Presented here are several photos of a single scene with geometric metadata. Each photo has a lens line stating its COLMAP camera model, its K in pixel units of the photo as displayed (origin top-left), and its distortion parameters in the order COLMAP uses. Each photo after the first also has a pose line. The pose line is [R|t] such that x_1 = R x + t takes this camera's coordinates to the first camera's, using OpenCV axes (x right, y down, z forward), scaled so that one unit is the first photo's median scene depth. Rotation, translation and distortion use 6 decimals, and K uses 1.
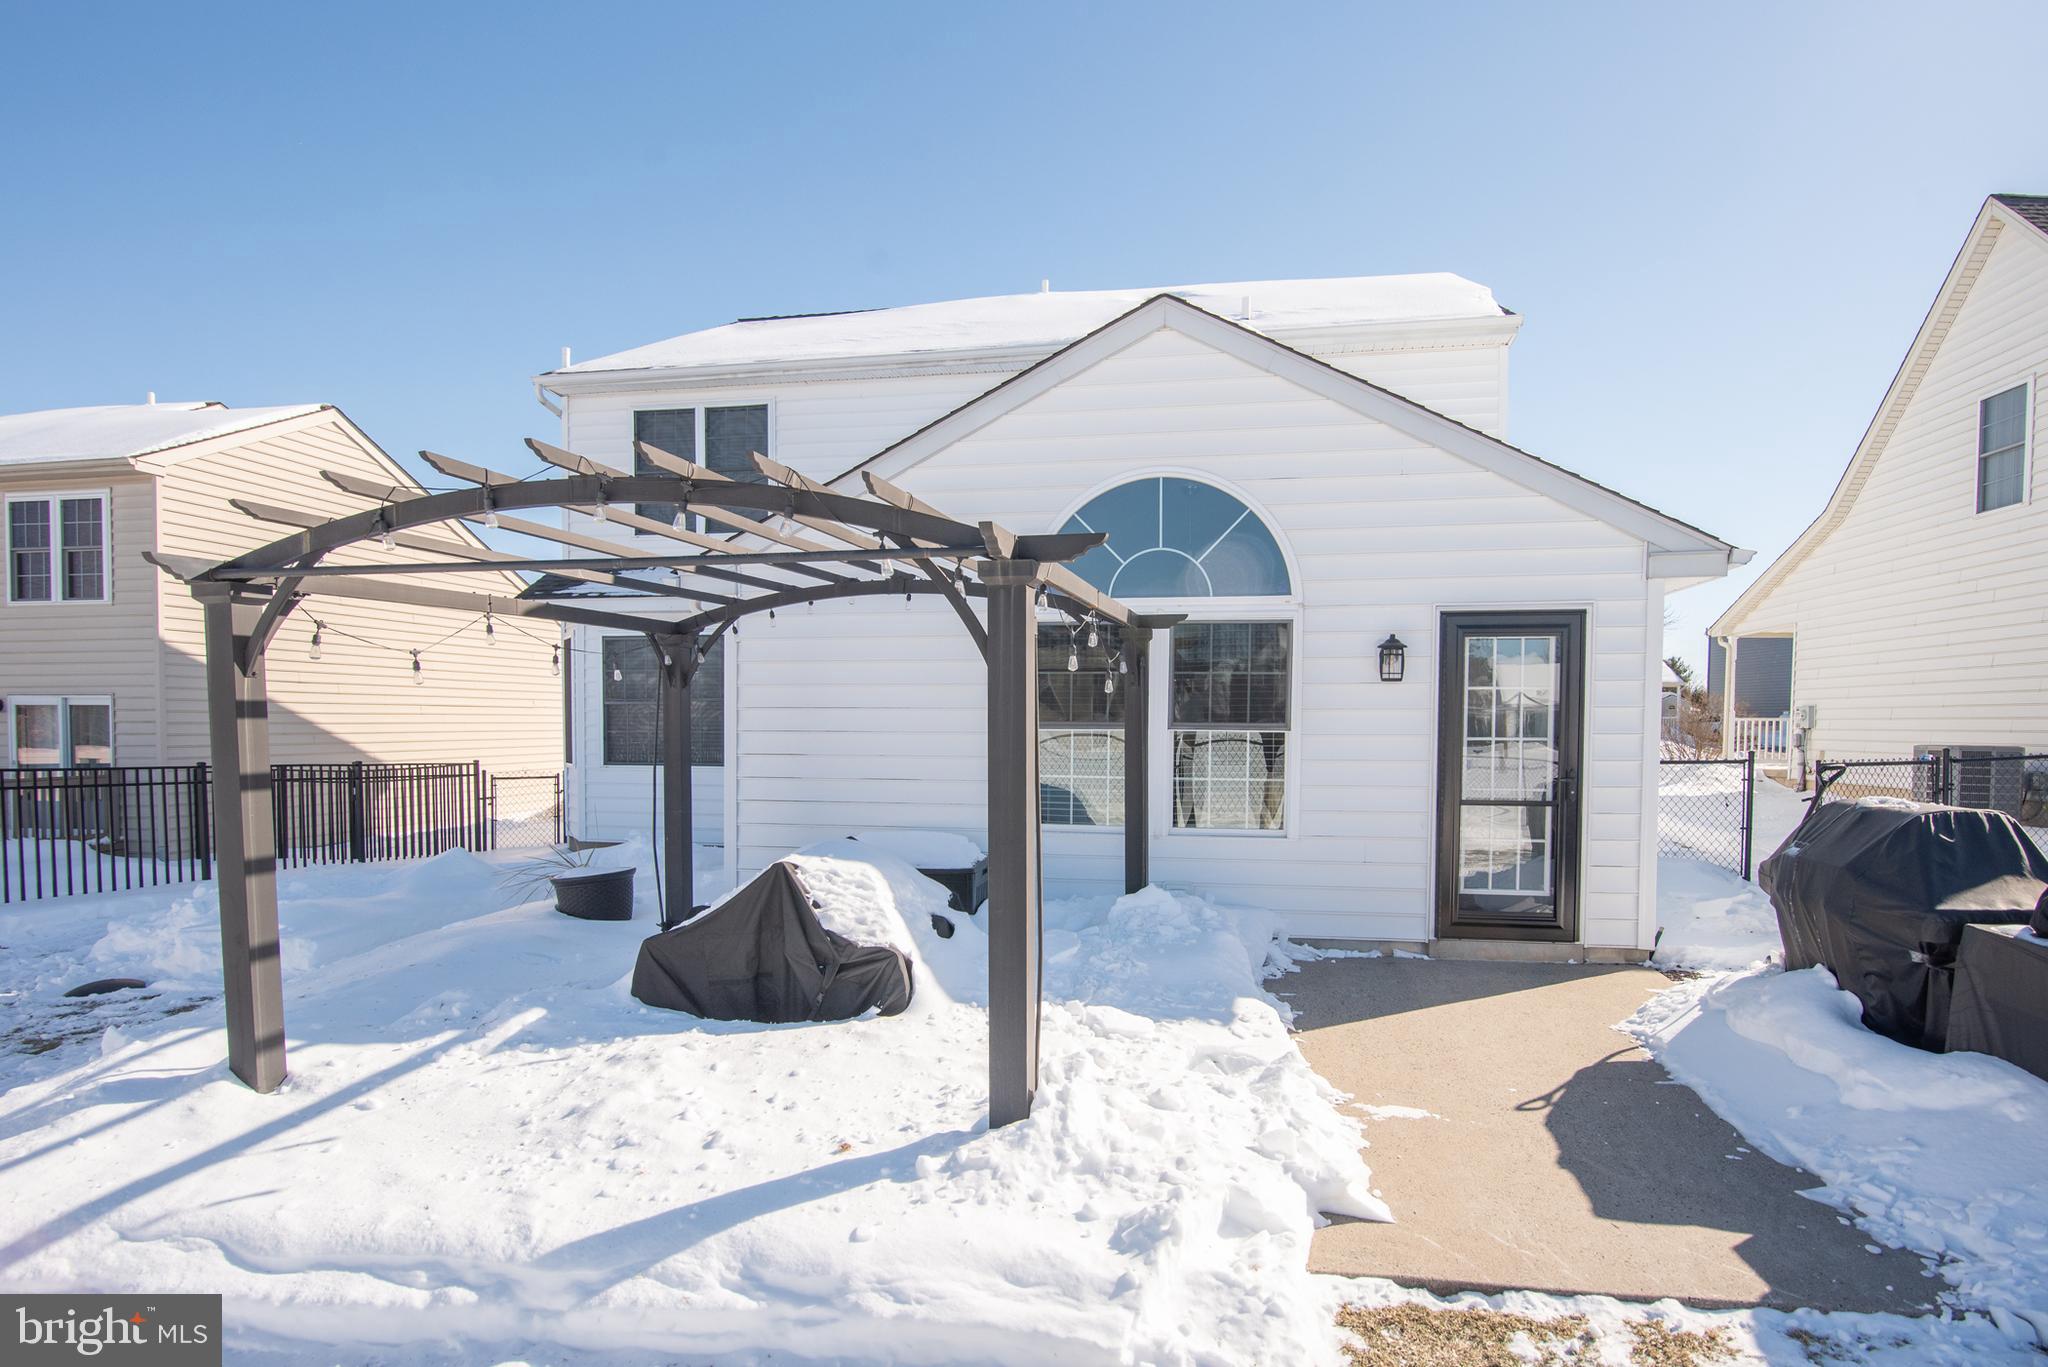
lens RADIAL K [[1006.5, 0, 1027.5], [0, 1006.5, 727.9], [0, 0, 1]] dist [-0.013254, -0.001064]
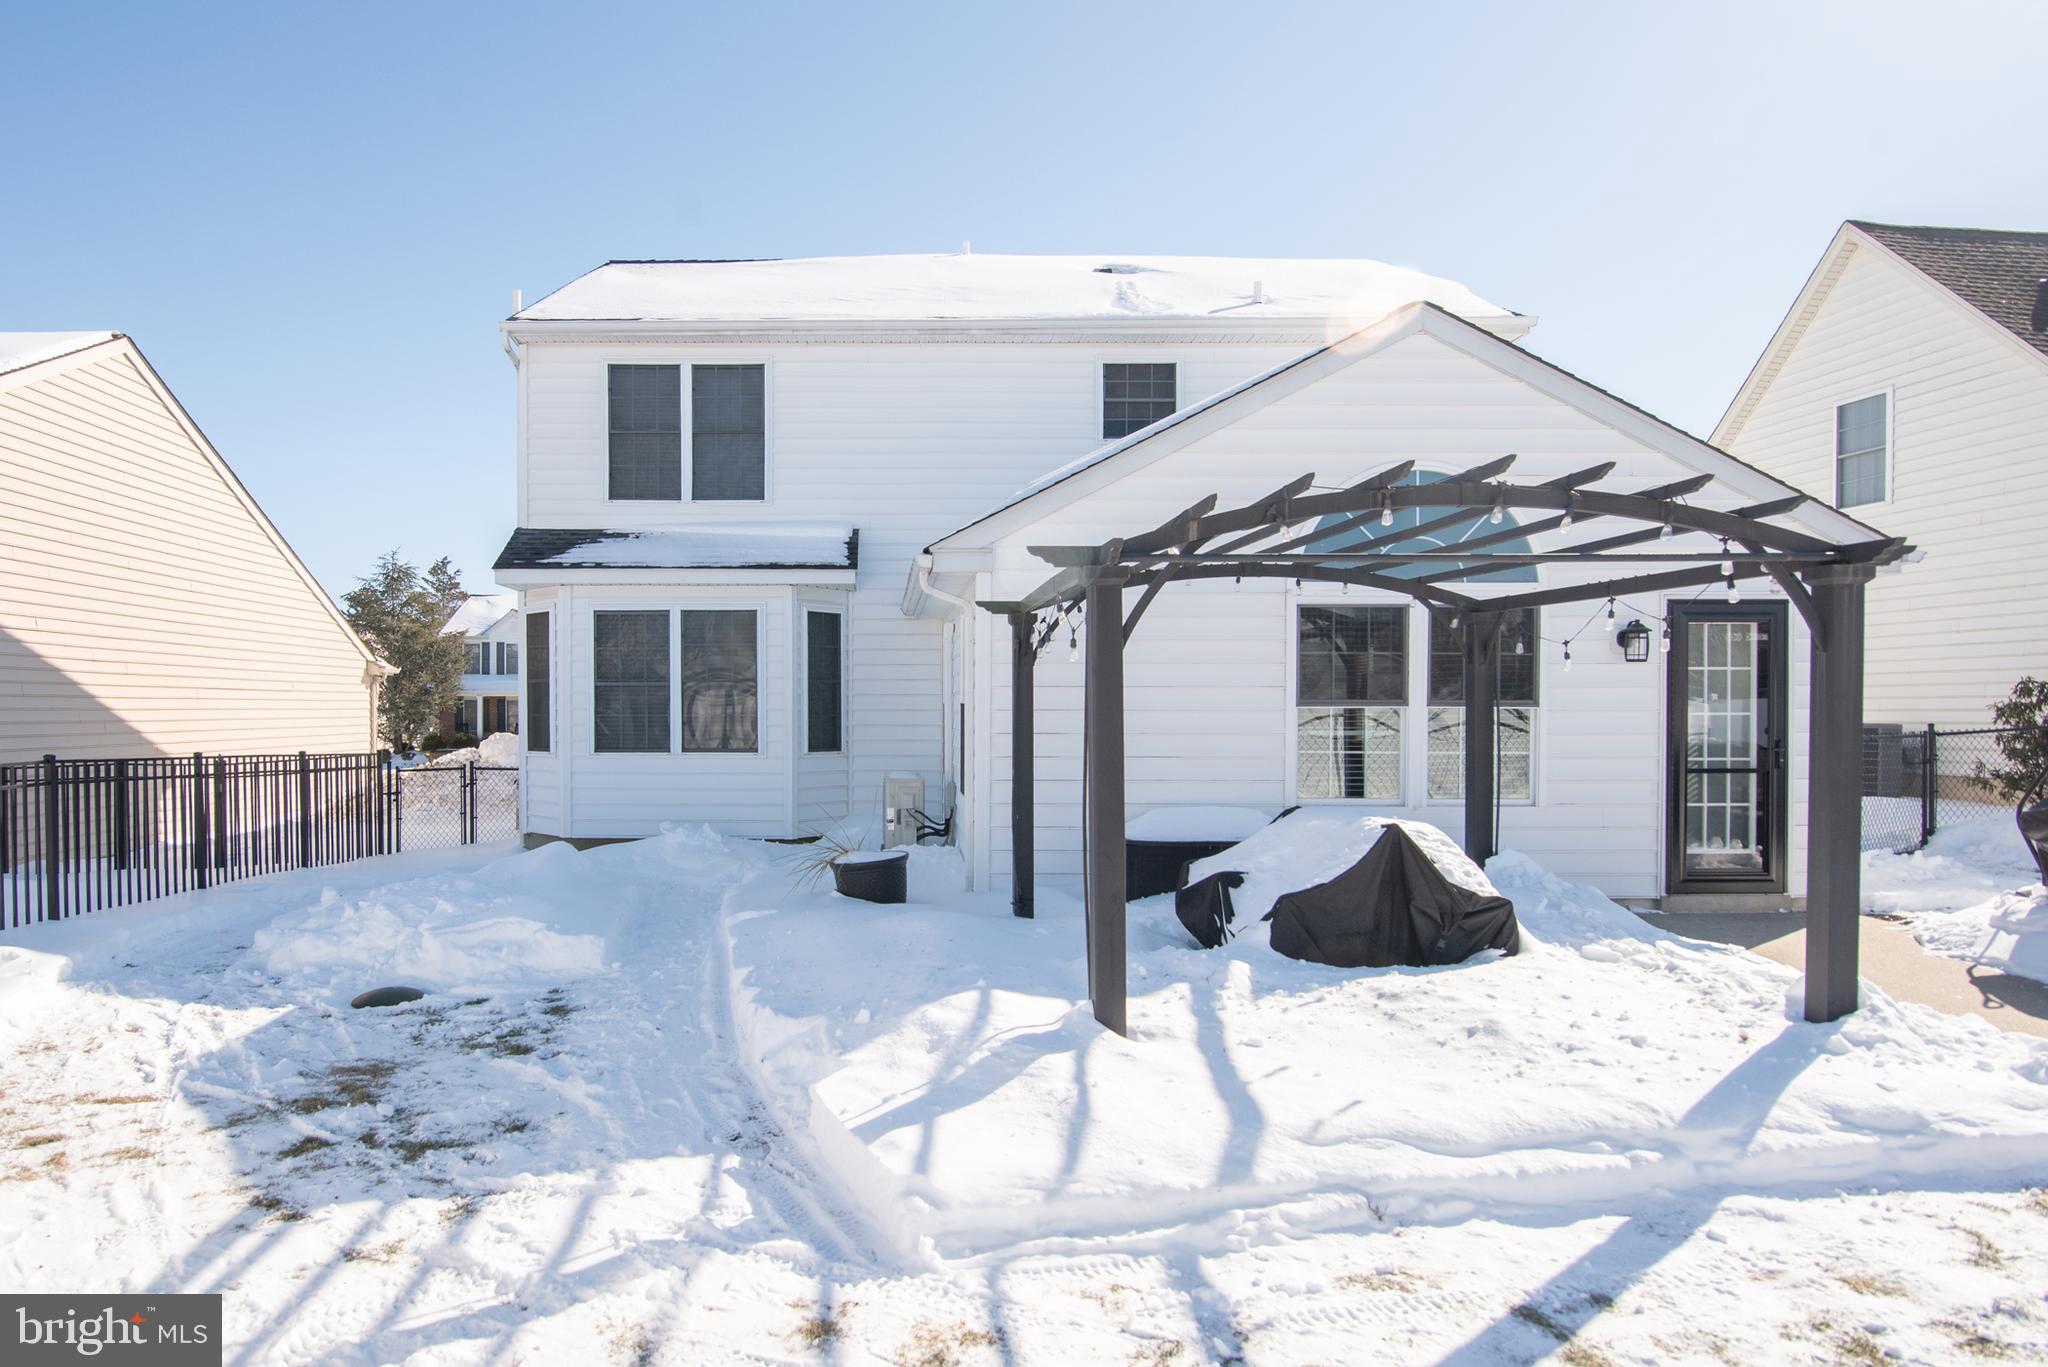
lens RADIAL K [[1085.6, 0, 1024.0], [0, 1085.6, 683.5], [0, 0, 1]] dist [-0.014009, 0.000688]
pose [[0.986975, -0.000642, 0.160872, -0.481736], [0.004943, 0.999641, -0.026337, 0.005603], [-0.160797, 0.026789, 0.986624, -0.064132]]
